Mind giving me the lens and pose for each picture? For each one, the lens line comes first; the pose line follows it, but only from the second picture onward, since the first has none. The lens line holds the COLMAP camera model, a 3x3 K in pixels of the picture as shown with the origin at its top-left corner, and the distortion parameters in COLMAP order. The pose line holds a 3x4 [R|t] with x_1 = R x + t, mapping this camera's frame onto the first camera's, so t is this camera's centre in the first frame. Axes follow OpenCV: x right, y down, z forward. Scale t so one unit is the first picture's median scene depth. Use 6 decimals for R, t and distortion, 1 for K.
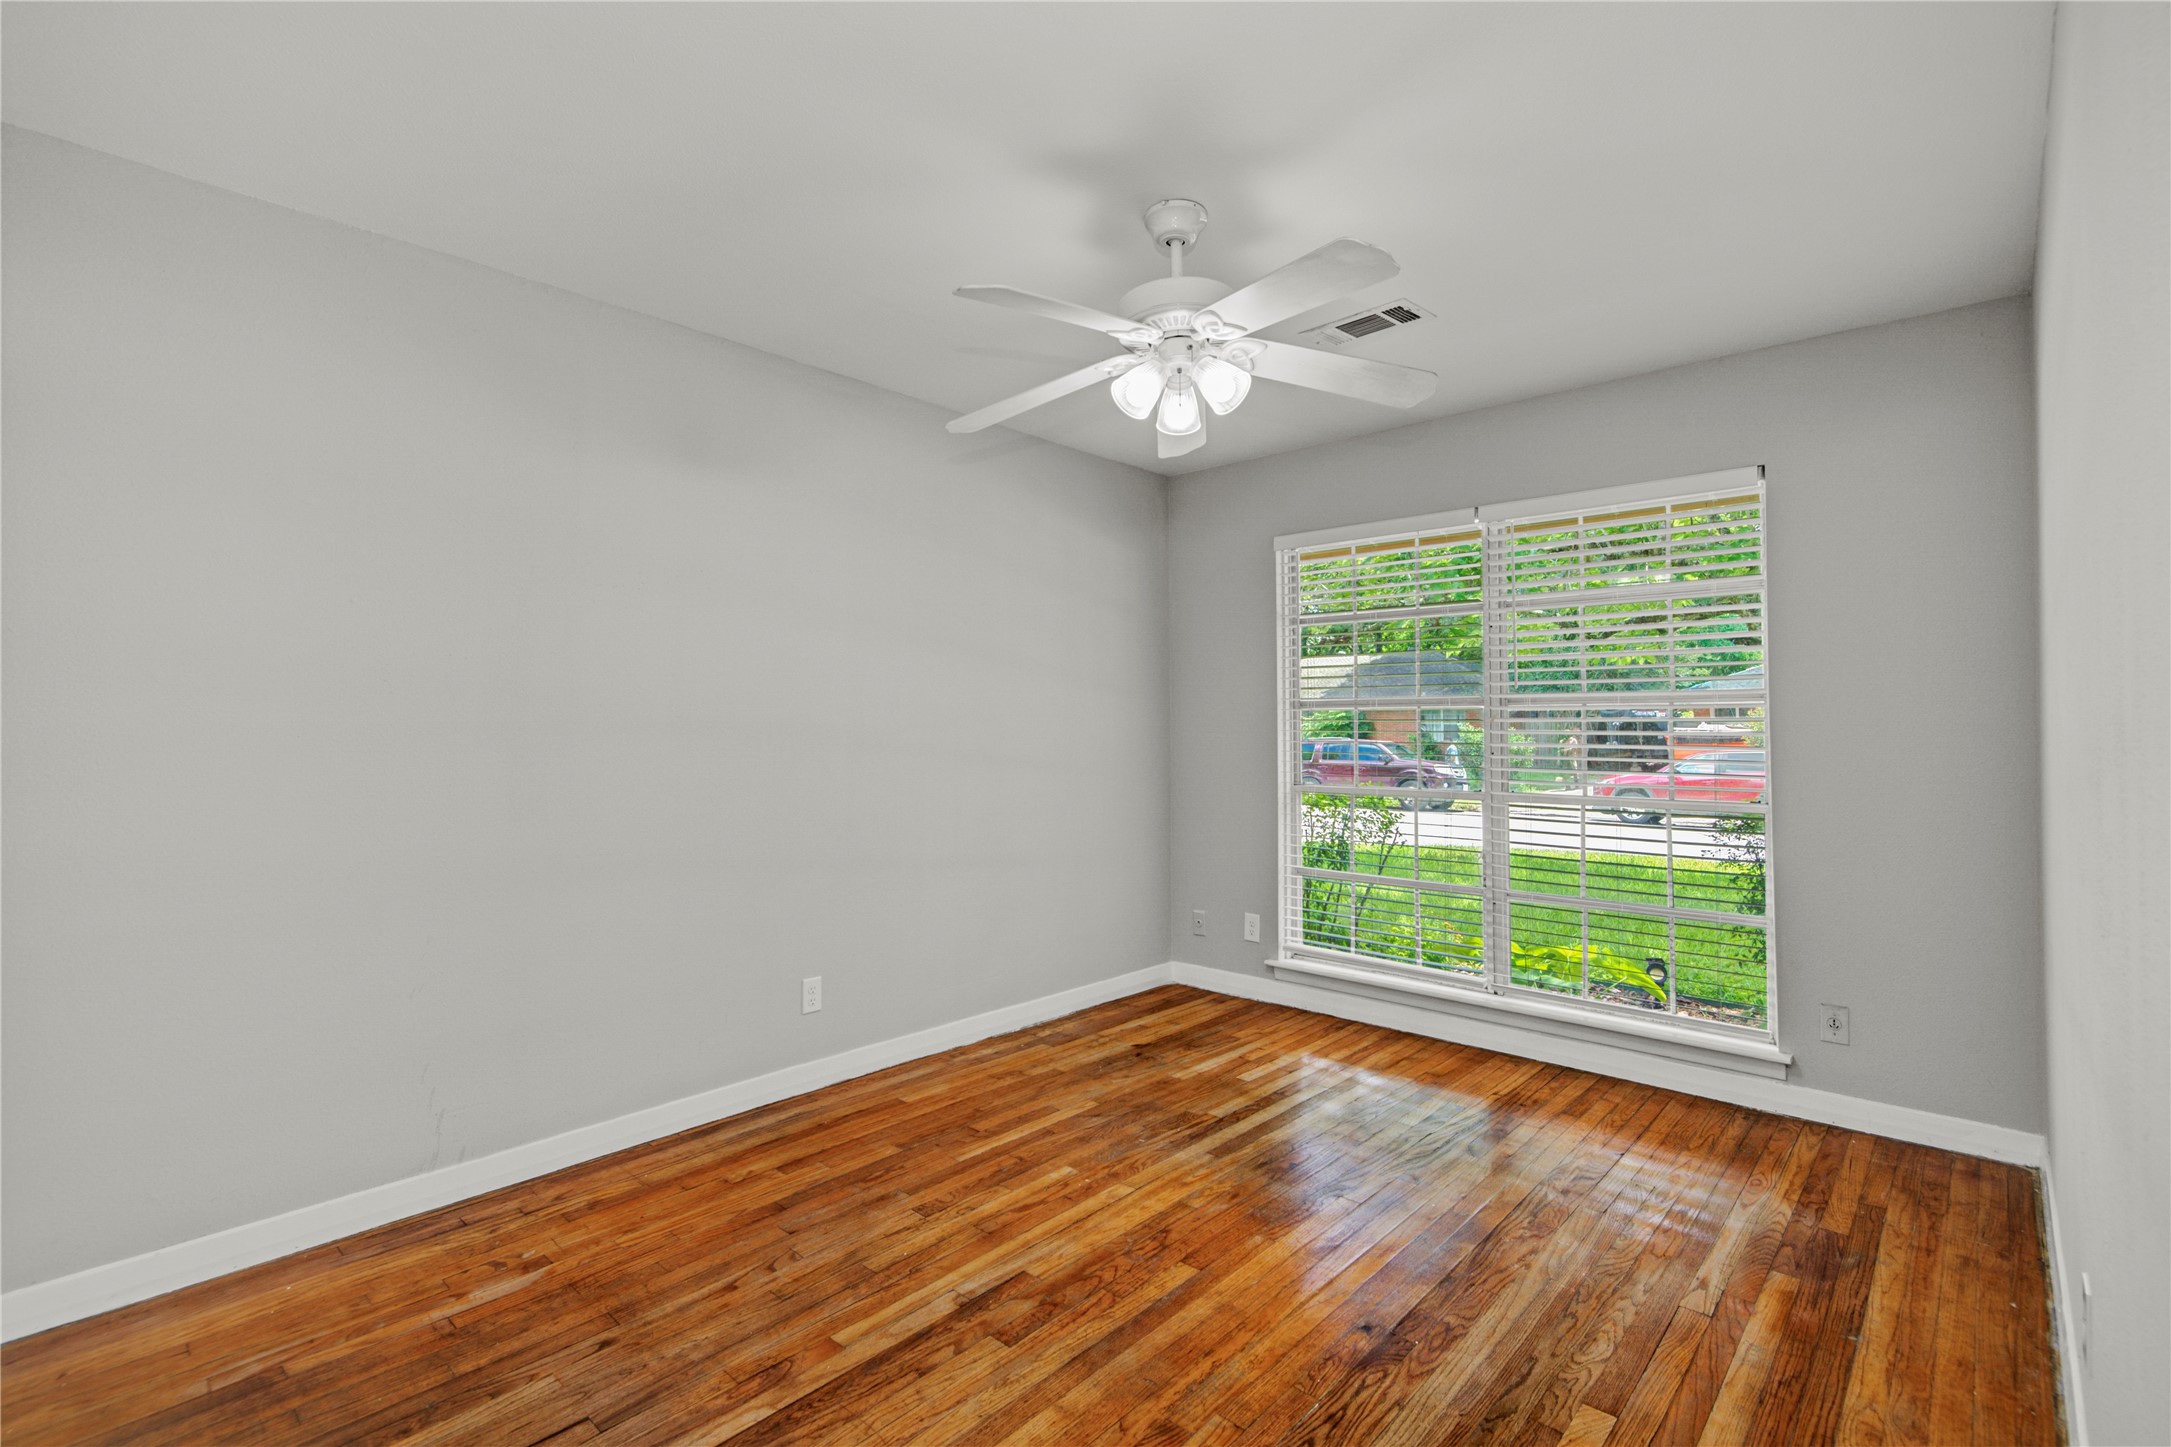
lens RADIAL K [[995.9, 0, 1082.3], [0, 995.9, 725.0], [0, 0, 1]] dist [-0.001935, -0.001057]
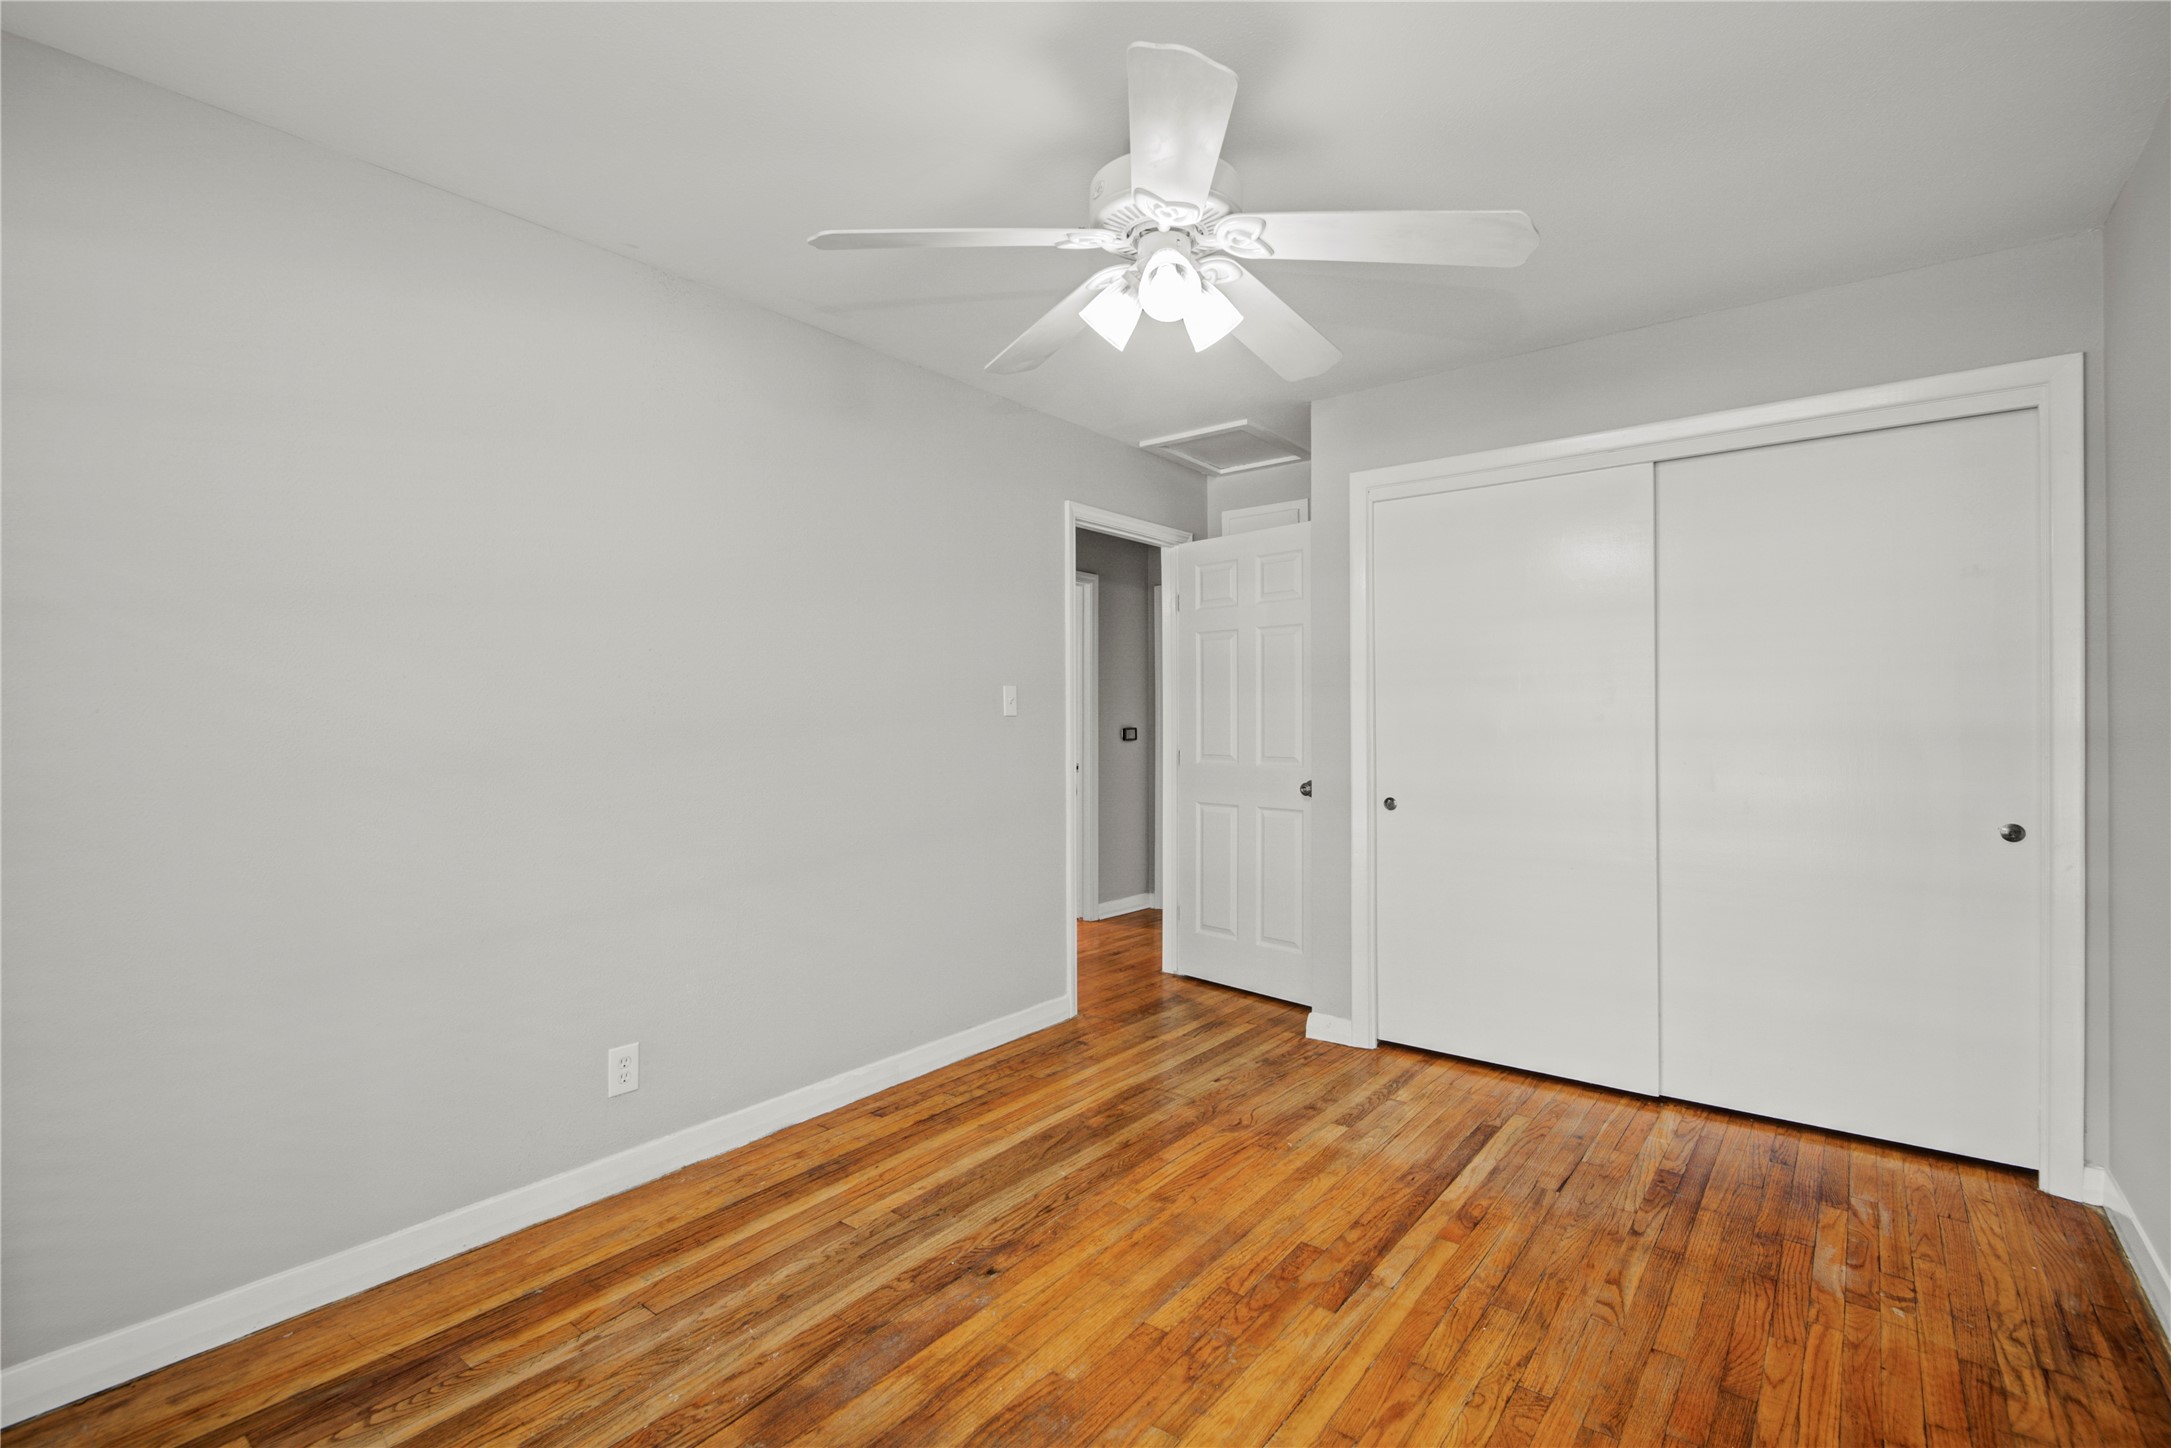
lens RADIAL K [[995.9, 0, 1093.5], [0, 995.9, 723.8], [0, 0, 1]] dist [-0.001935, -0.001057]
pose [[-0.996530, 0.004676, -0.083103, 0.252721], [0.004738, 0.999989, -0.000545, 0.006817], [0.083099, -0.000936, -0.996541, 2.024034]]
